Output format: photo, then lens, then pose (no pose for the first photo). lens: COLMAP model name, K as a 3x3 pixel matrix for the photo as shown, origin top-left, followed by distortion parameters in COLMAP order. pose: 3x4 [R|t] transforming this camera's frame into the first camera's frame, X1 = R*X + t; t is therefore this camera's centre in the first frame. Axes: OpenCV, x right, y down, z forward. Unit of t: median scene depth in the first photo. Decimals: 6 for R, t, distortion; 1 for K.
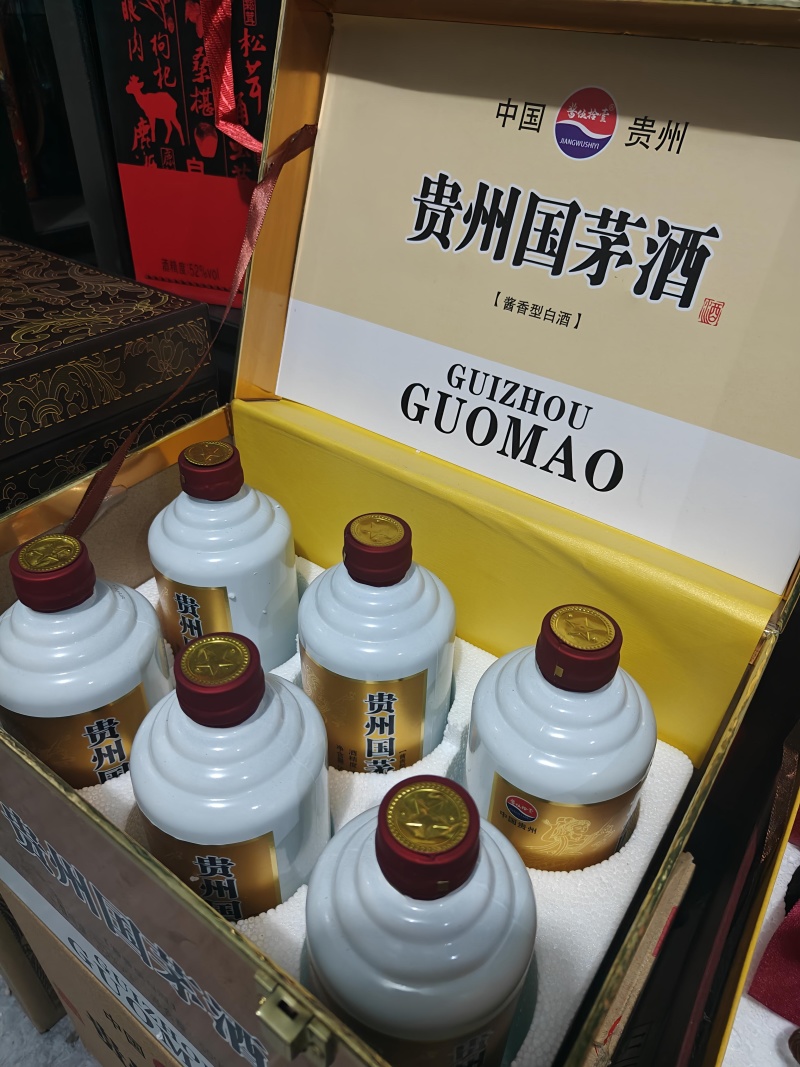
lens RADIAL K [[743.8, 0, 400.0], [0, 743.8, 533.5], [0, 0, 1]] dist [0.077087, 0.000298]
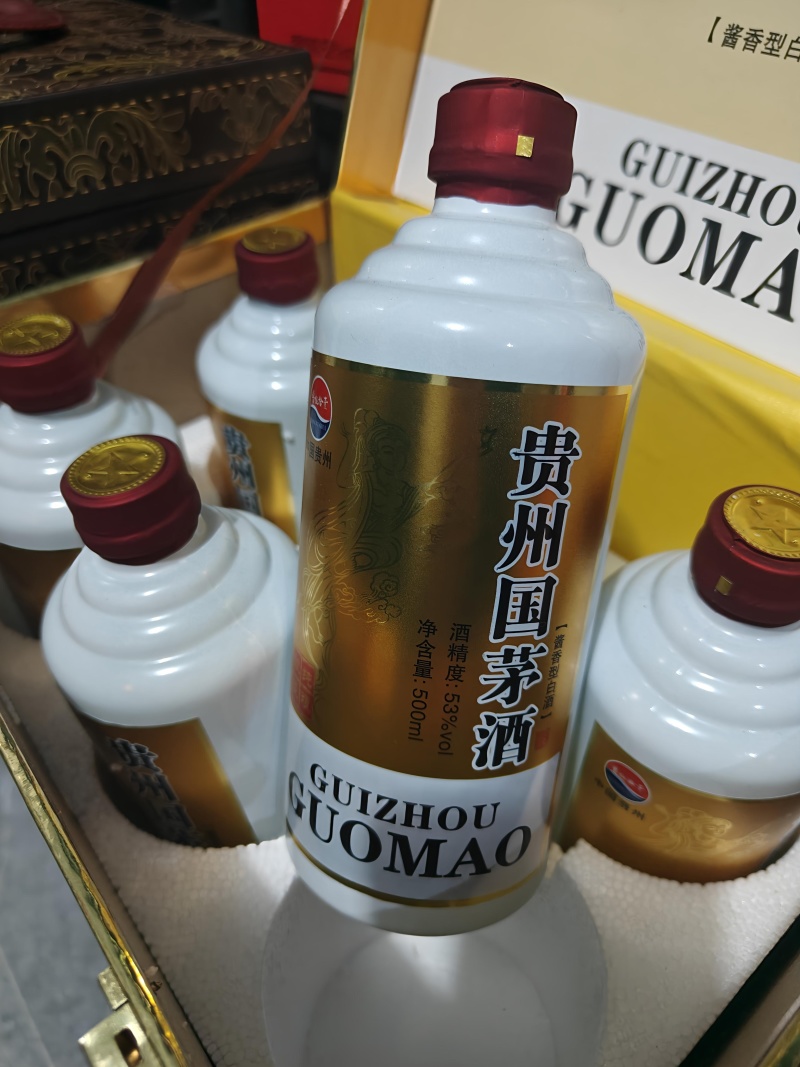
lens RADIAL K [[780.9, 0, 400.0], [0, 780.9, 533.5], [0, 0, 1]] dist [-0.052123, 0.052108]
pose [[0.972994, 0.130937, -0.190101, 0.047565], [-0.103632, 0.983676, 0.147114, 0.051405], [0.206260, -0.123440, 0.970680, 0.228304]]
